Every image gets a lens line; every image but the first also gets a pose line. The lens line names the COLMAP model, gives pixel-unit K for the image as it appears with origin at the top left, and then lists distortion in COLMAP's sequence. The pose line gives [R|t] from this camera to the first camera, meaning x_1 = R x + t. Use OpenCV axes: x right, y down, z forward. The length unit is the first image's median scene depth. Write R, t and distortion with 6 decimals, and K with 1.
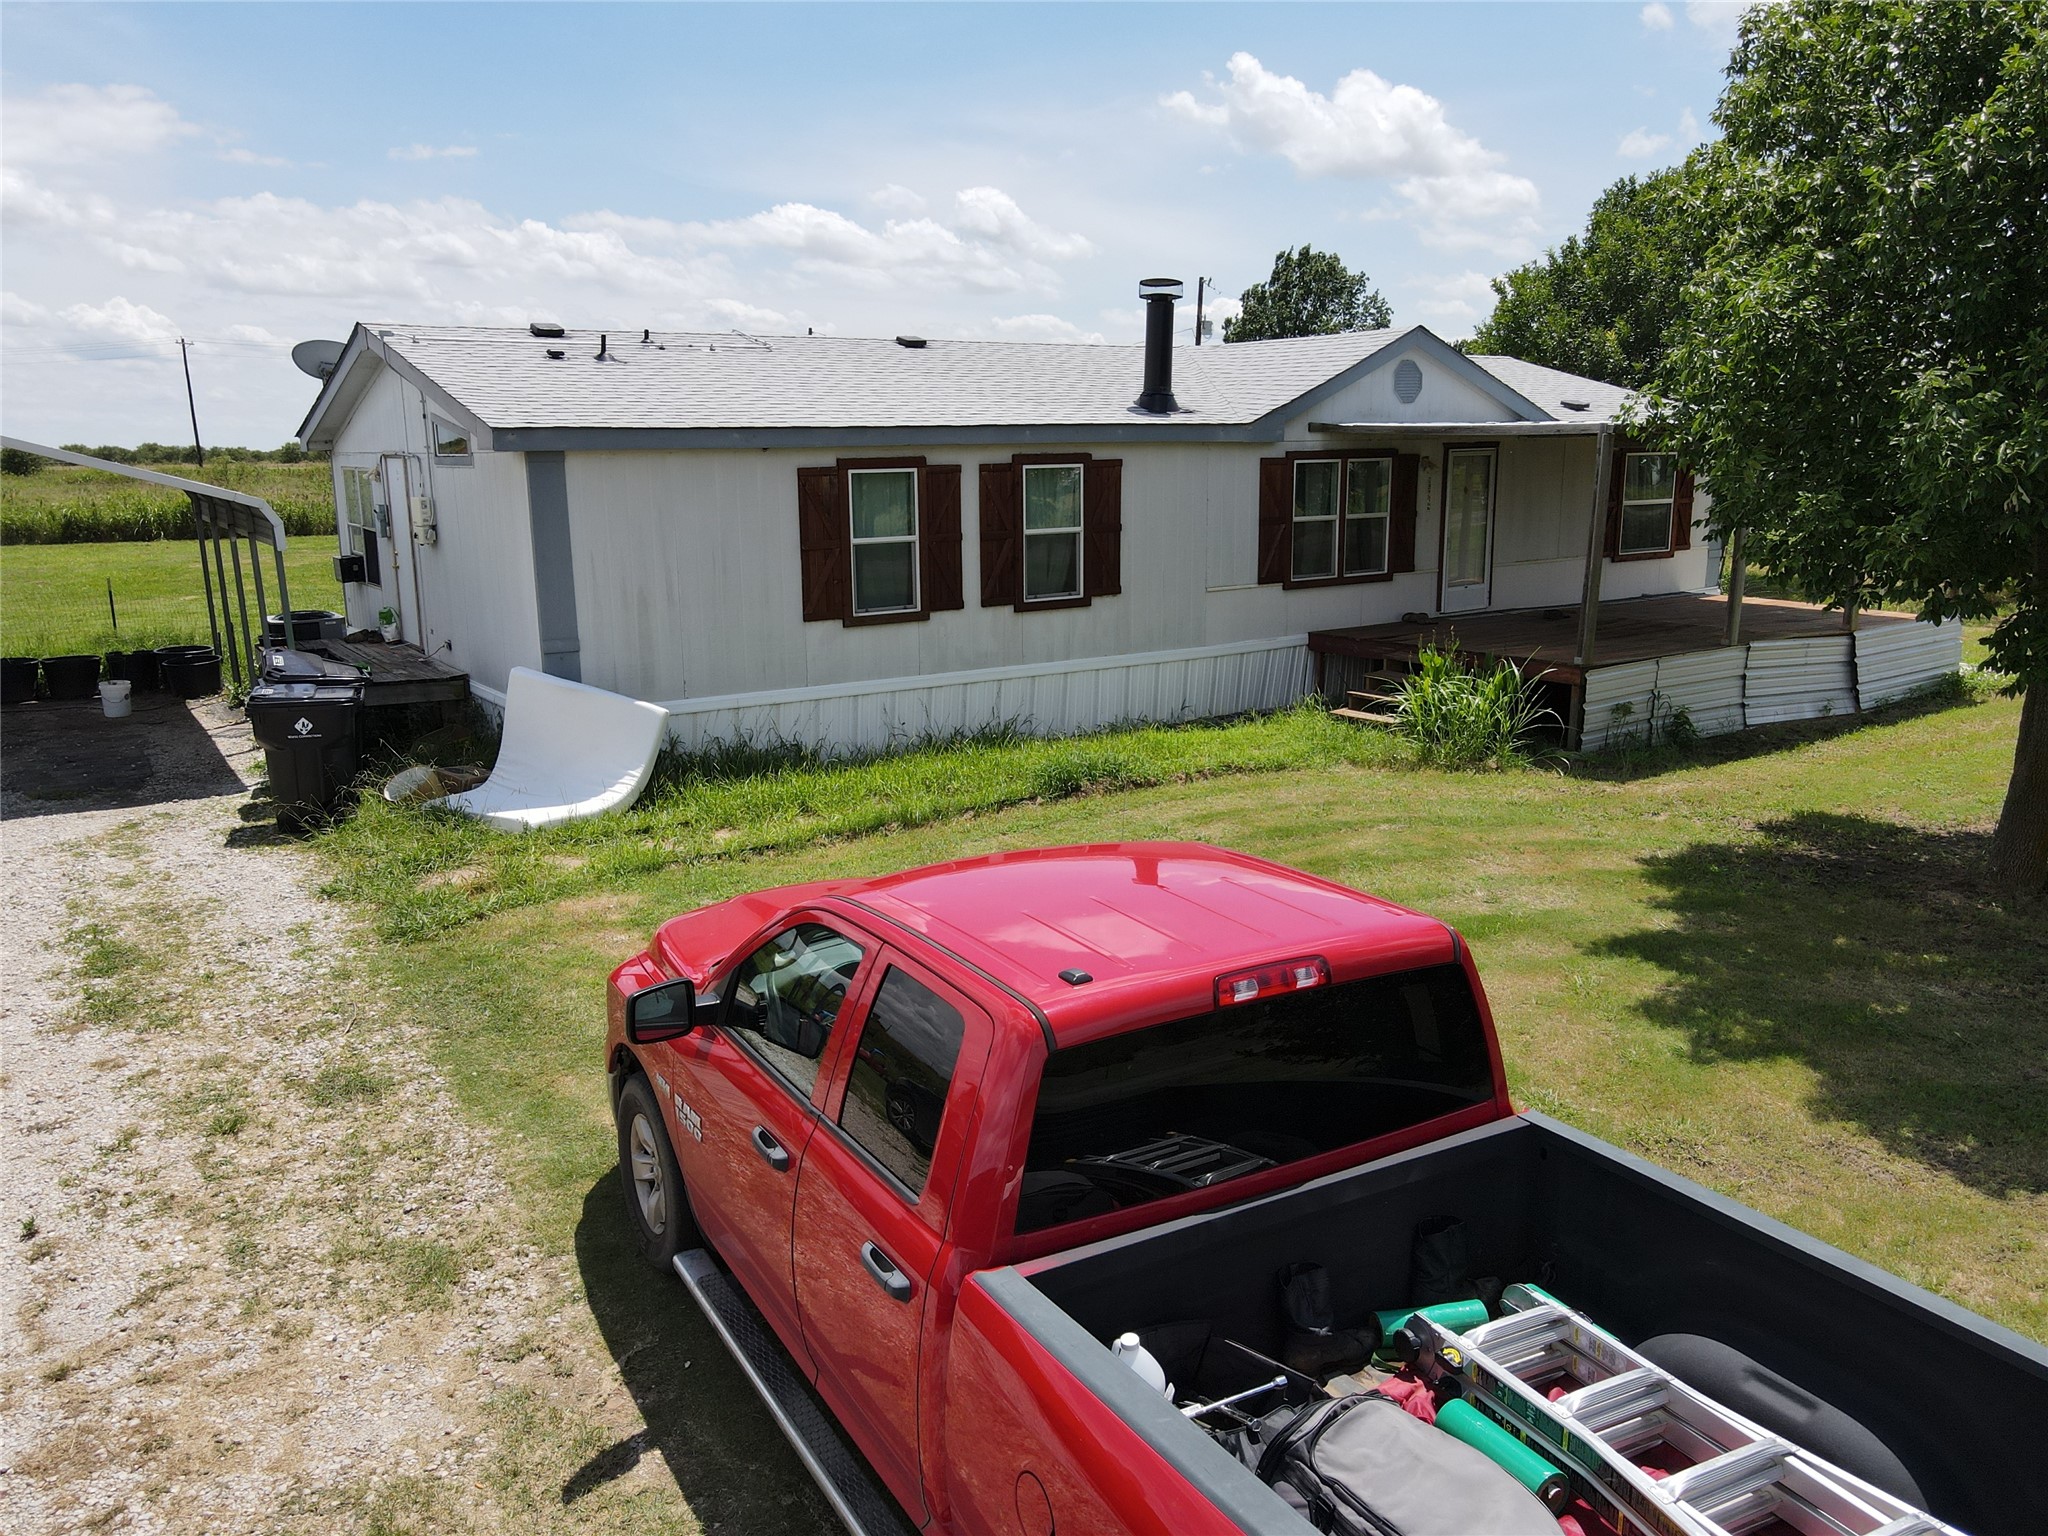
lens RADIAL K [[1515.1, 0, 1011.2], [0, 1515.1, 780.6], [0, 0, 1]] dist [-0.030824, 0.084223]
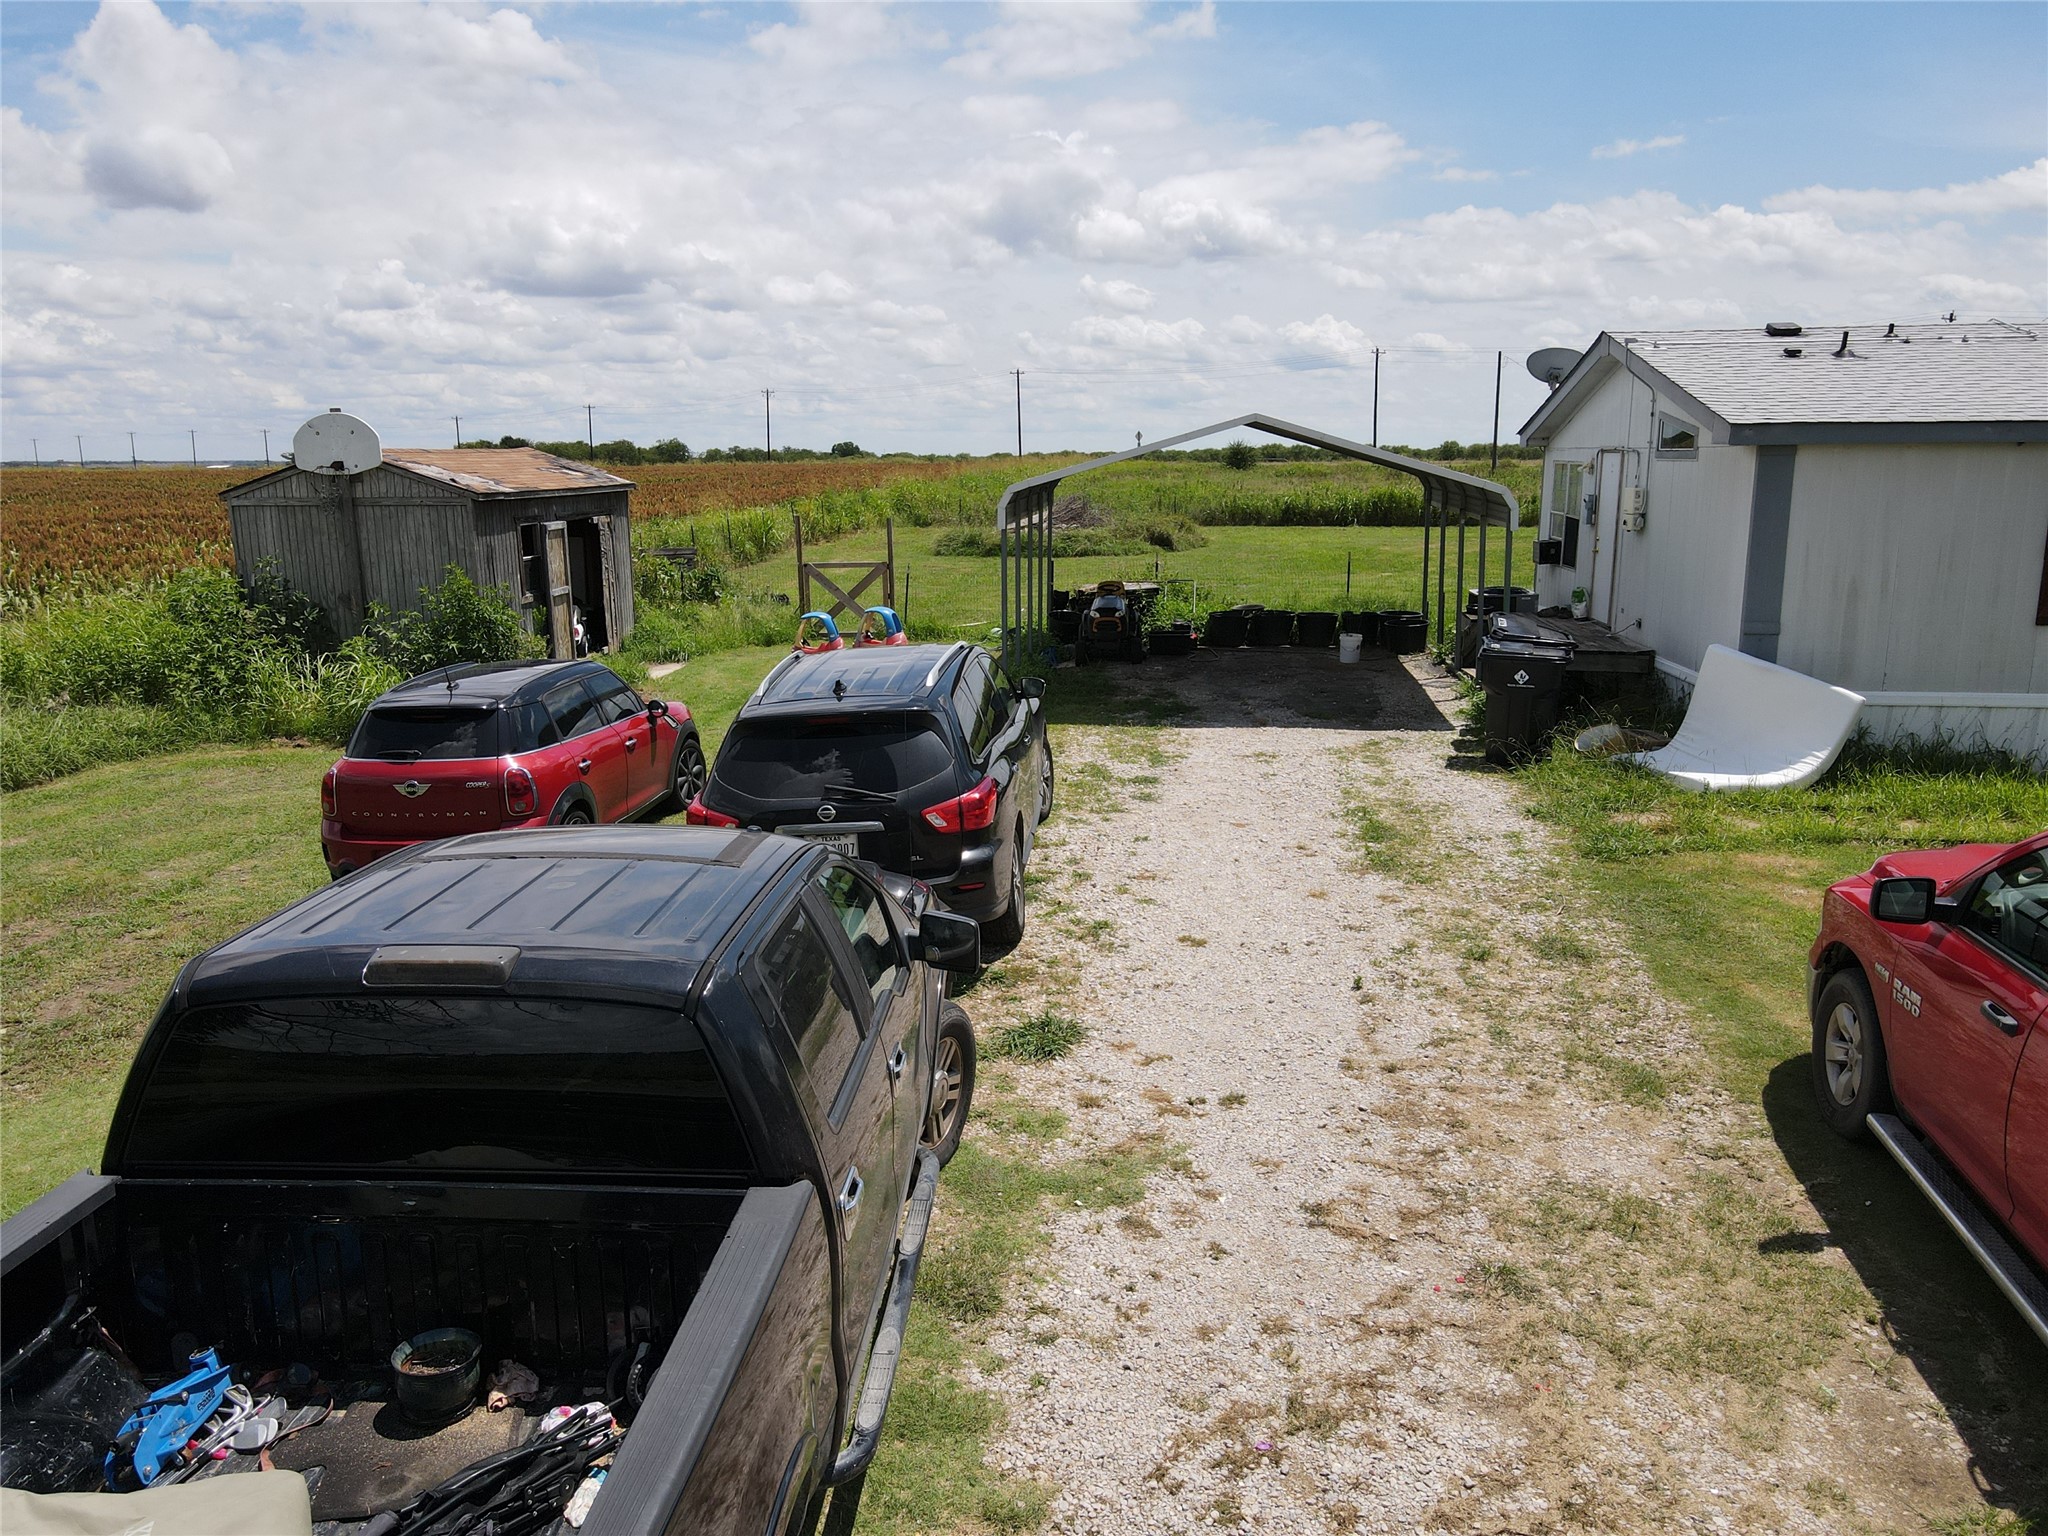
lens RADIAL K [[1523.1, 0, 1024.0], [0, 1523.1, 768.0], [0, 0, 1]] dist [0.020986, 0.004243]
pose [[0.764796, 0.135846, -0.629788, -0.002322], [-0.141527, 0.989065, 0.041476, 0.034619], [0.628535, 0.057411, 0.775659, -0.147402]]
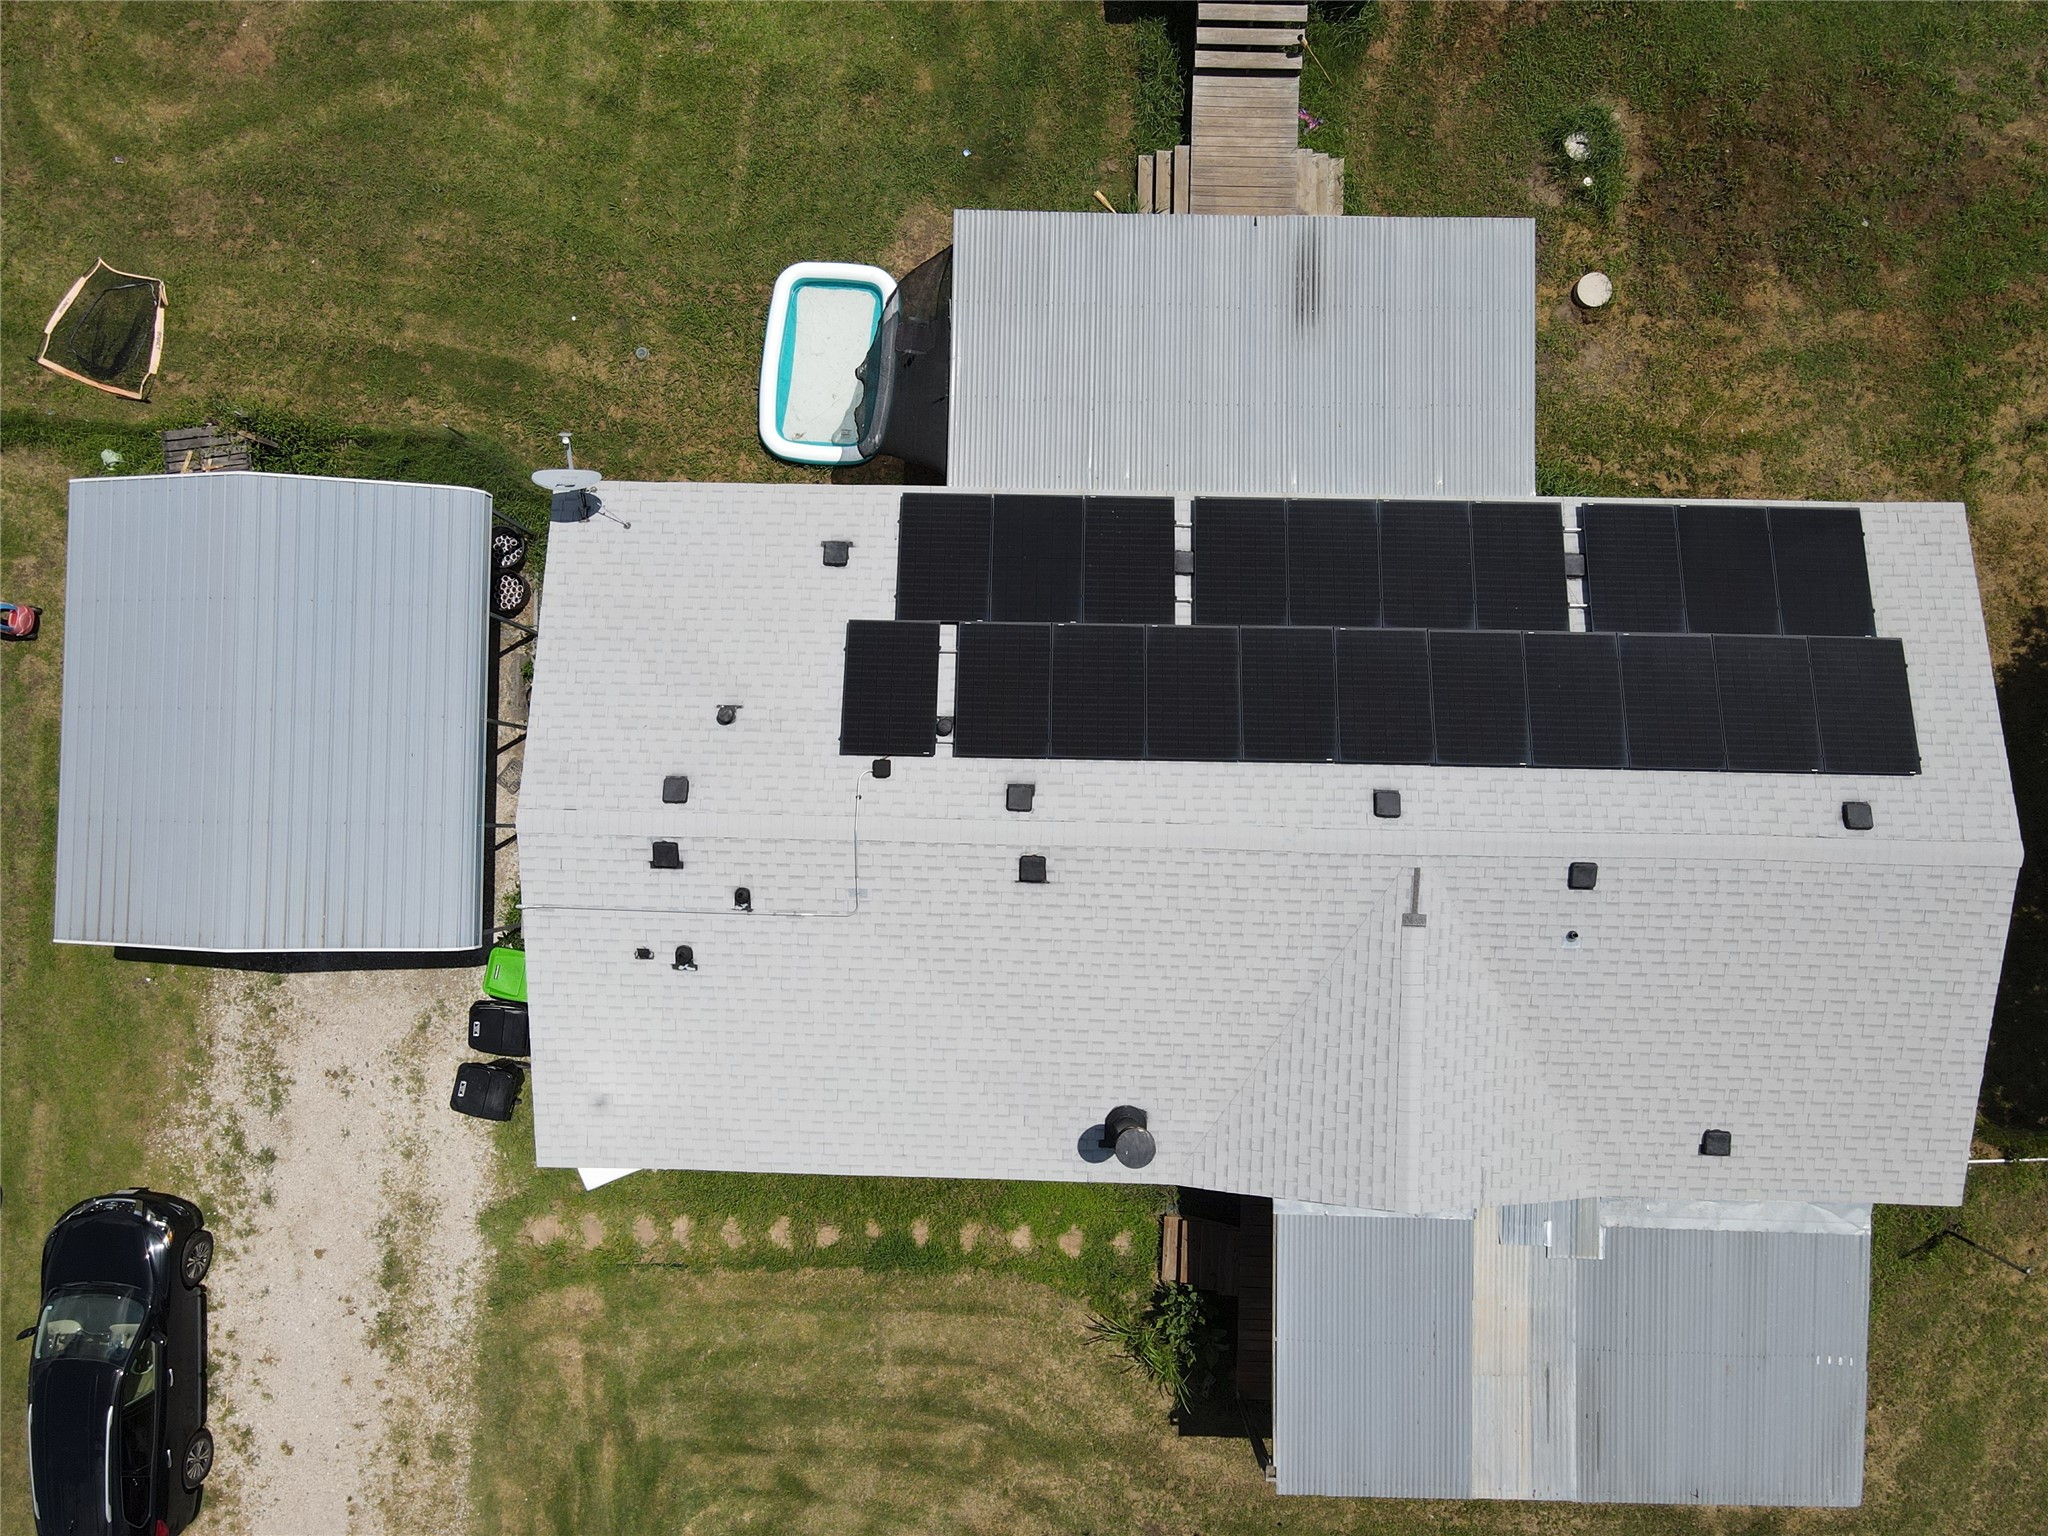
lens RADIAL K [[1464.8, 0, 993.6], [0, 1464.8, 768.5], [0, 0, 1]] dist [0.014738, 0.000155]
pose [[0.816299, 0.577574, -0.008056, -0.163646], [-0.125621, 0.191122, 0.973495, -1.644644], [0.563804, -0.793651, 0.228568, 1.094476]]
